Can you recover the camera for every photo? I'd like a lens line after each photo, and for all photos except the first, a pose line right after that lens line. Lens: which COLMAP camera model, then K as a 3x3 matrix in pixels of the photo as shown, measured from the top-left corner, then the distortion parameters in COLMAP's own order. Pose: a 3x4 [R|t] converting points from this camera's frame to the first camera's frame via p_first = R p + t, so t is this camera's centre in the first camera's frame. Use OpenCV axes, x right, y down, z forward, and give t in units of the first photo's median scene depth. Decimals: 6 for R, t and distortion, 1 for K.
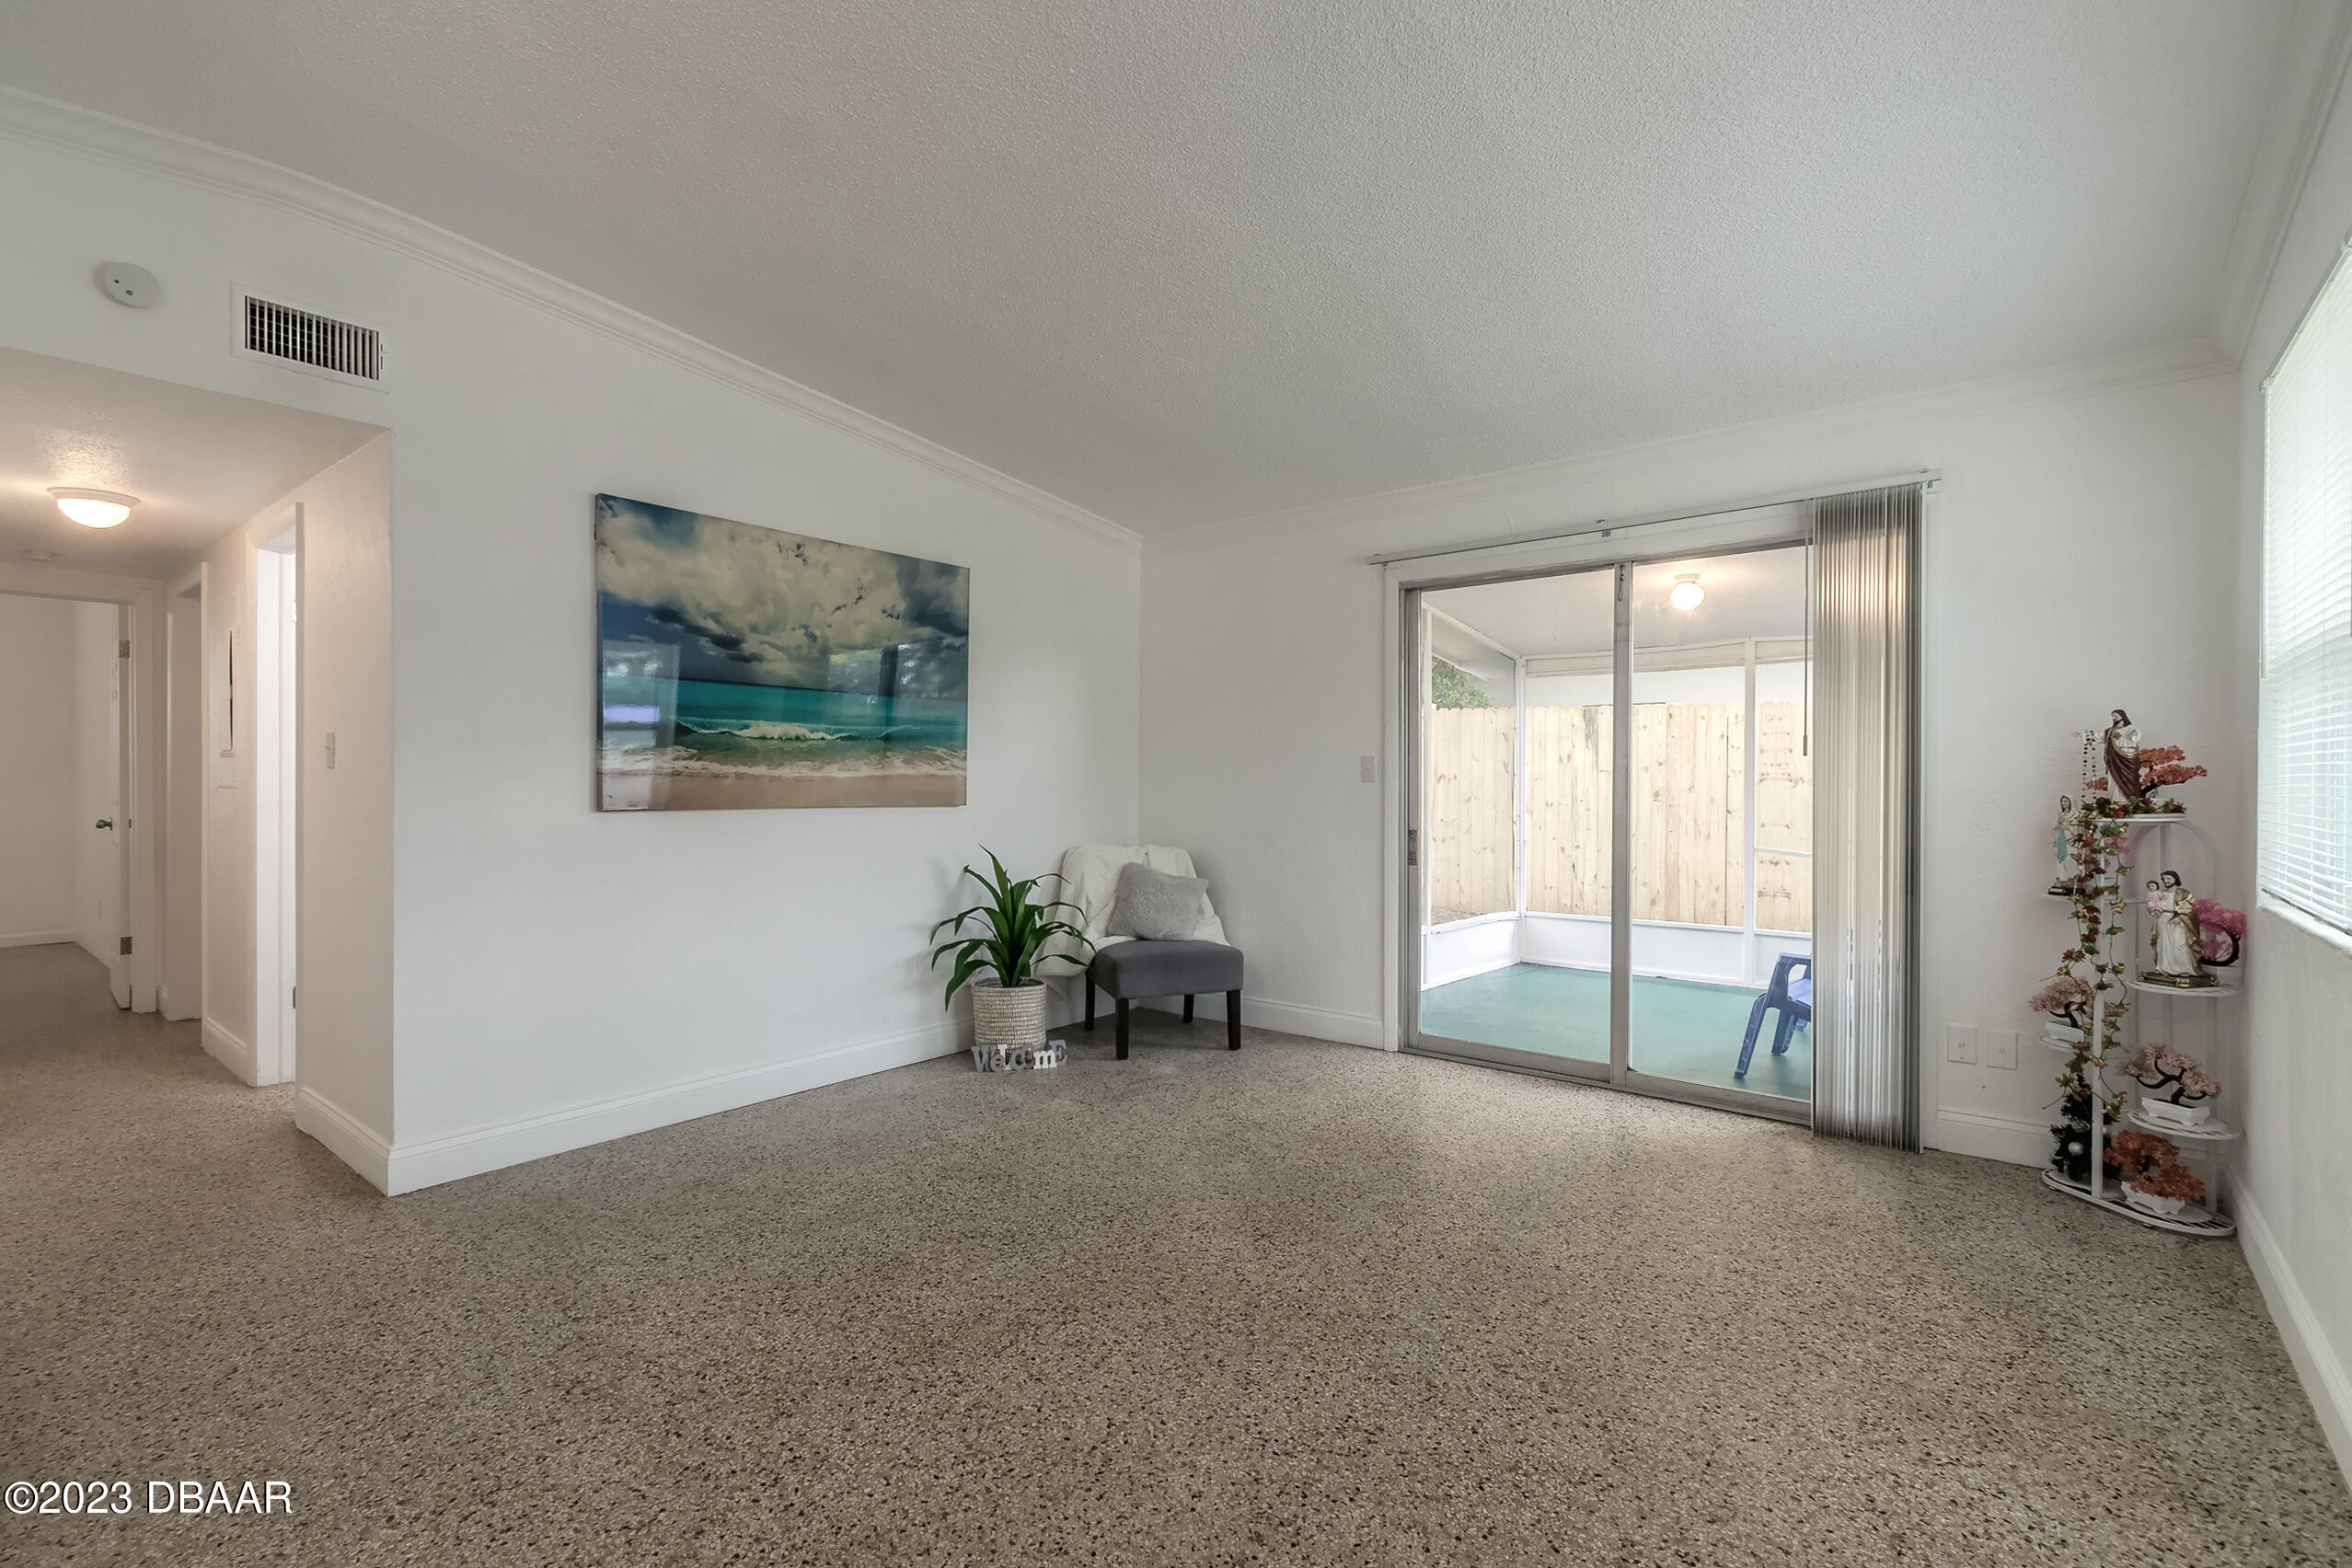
lens RADIAL K [[1055.9, 0, 1137.2], [0, 1055.9, 790.4], [0, 0, 1]] dist [0.004431, -0.000766]
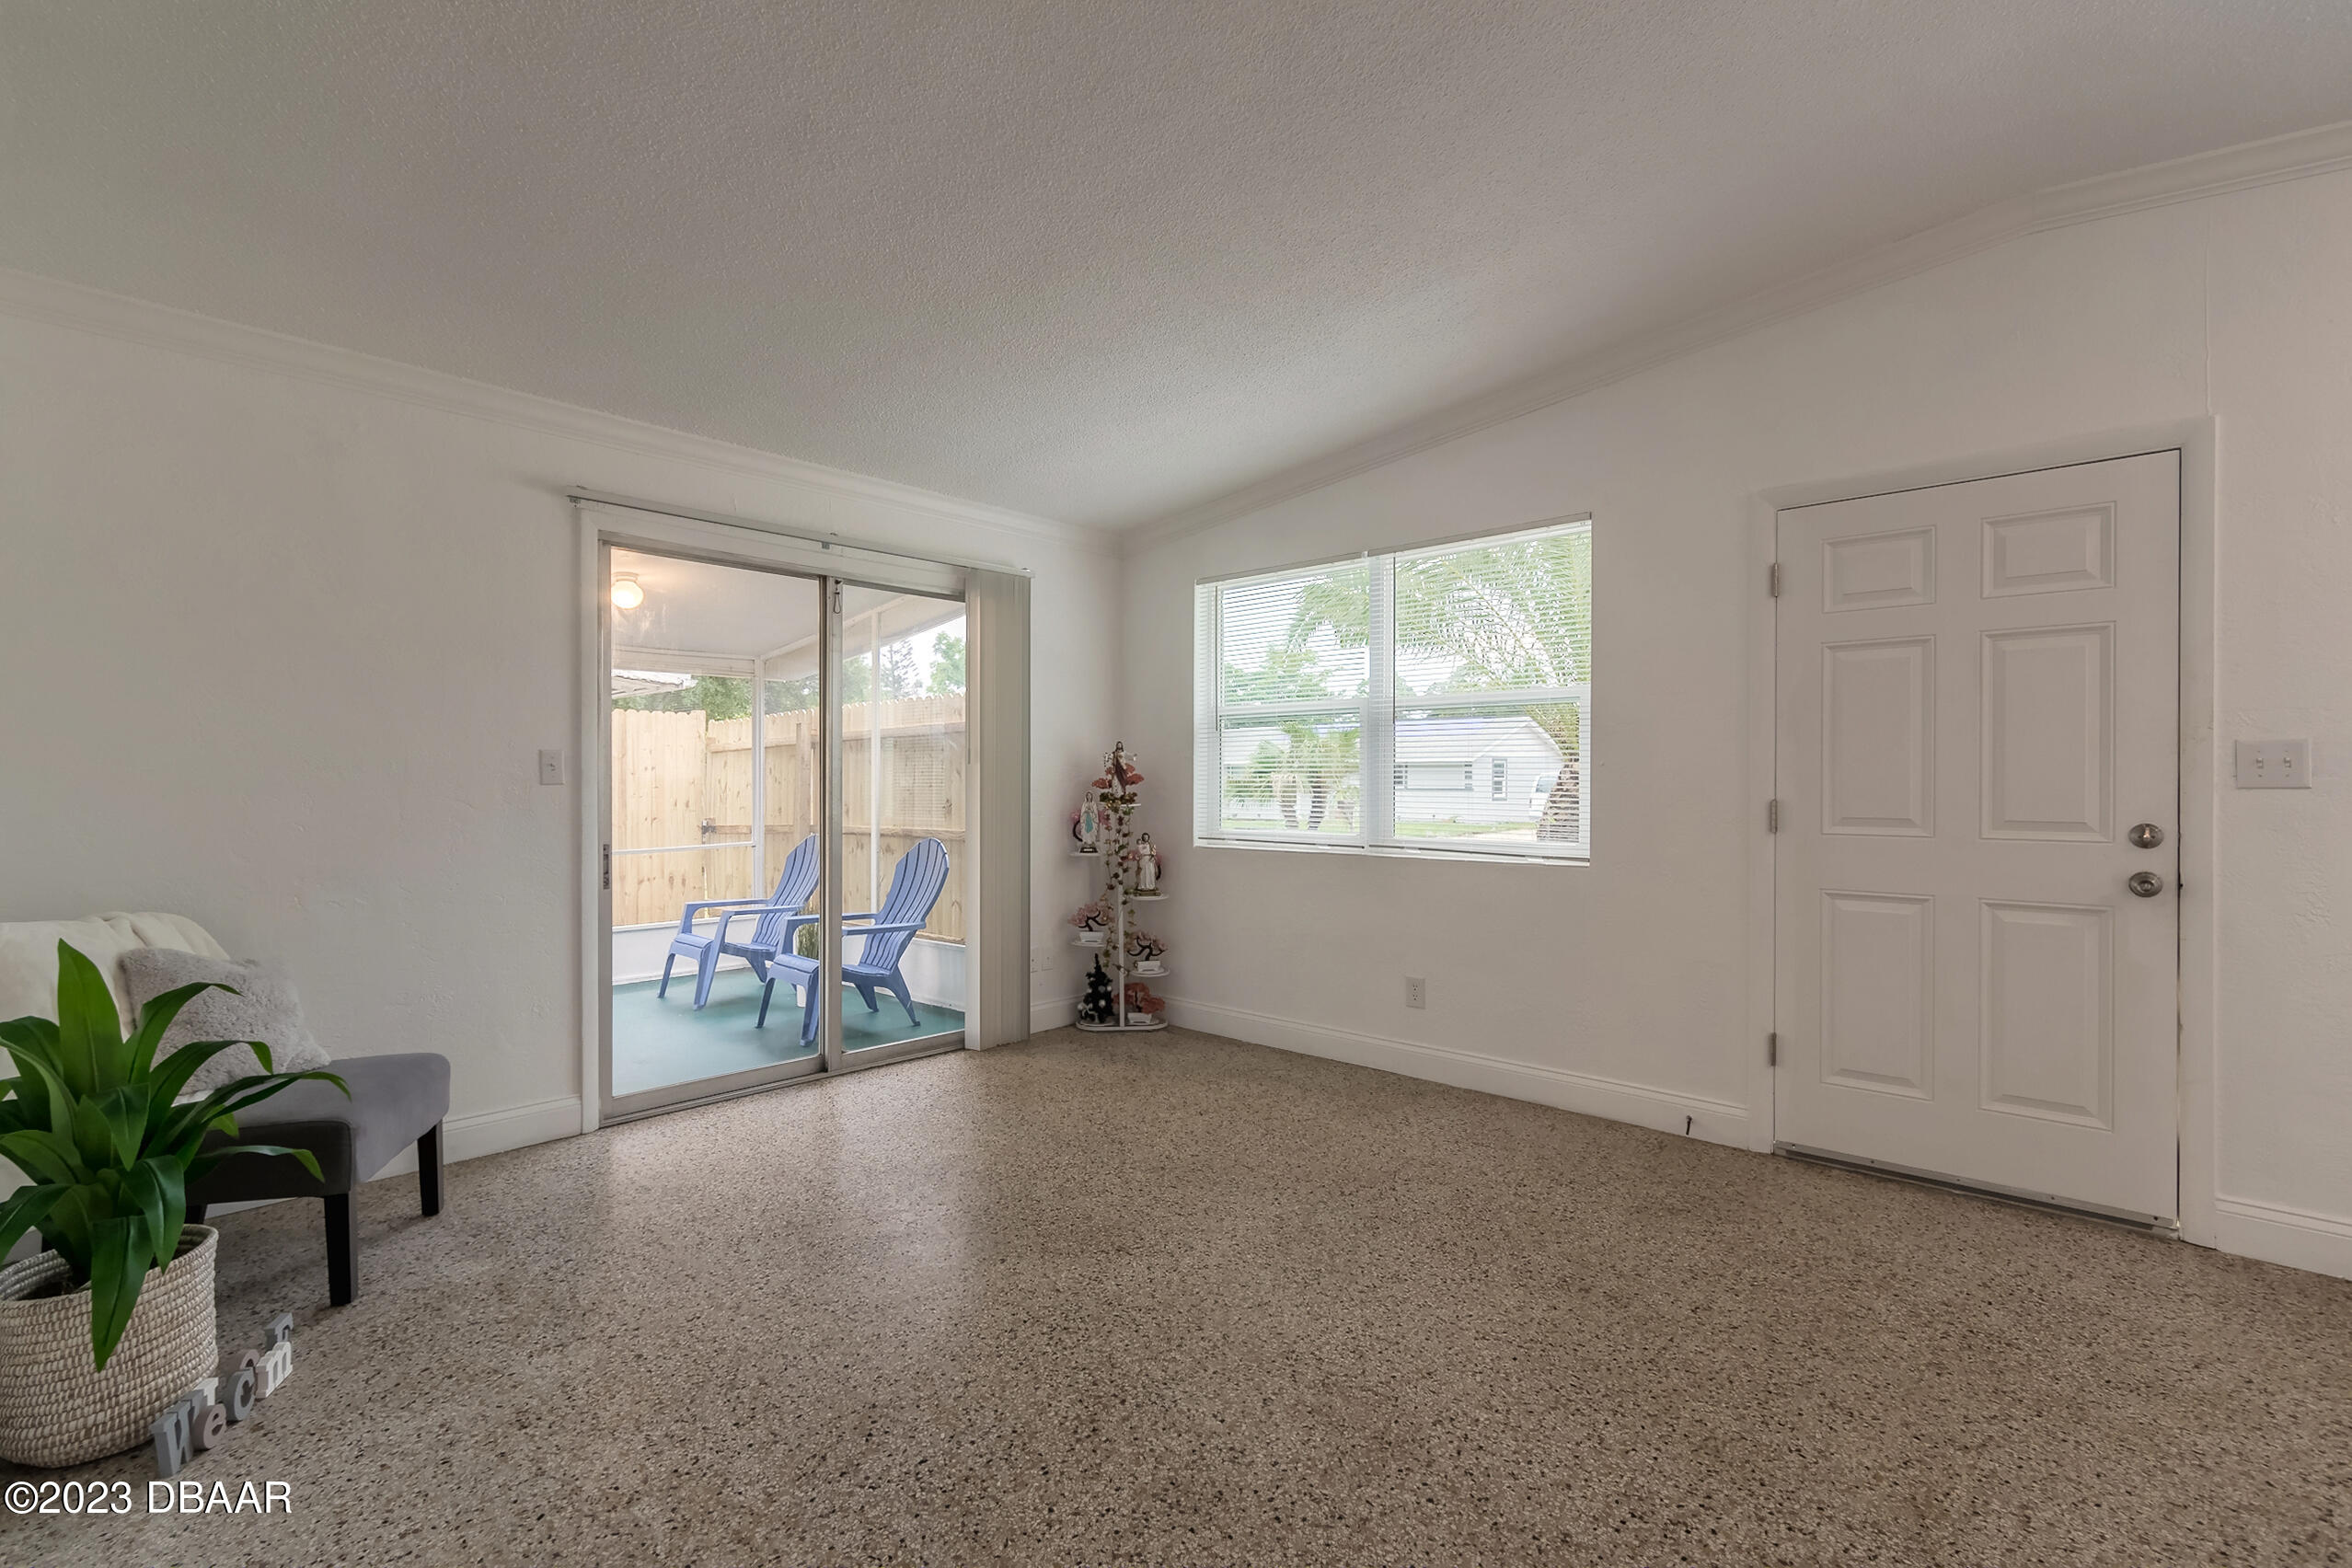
lens RADIAL K [[1067.4, 0, 1134.8], [0, 1067.4, 785.8], [0, 0, 1]] dist [0.000868, 0.001003]
pose [[0.069014, -0.004878, 0.997604, -0.660294], [0.010314, 0.999938, 0.004176, -0.007901], [-0.997562, 0.010002, 0.069060, 0.703288]]
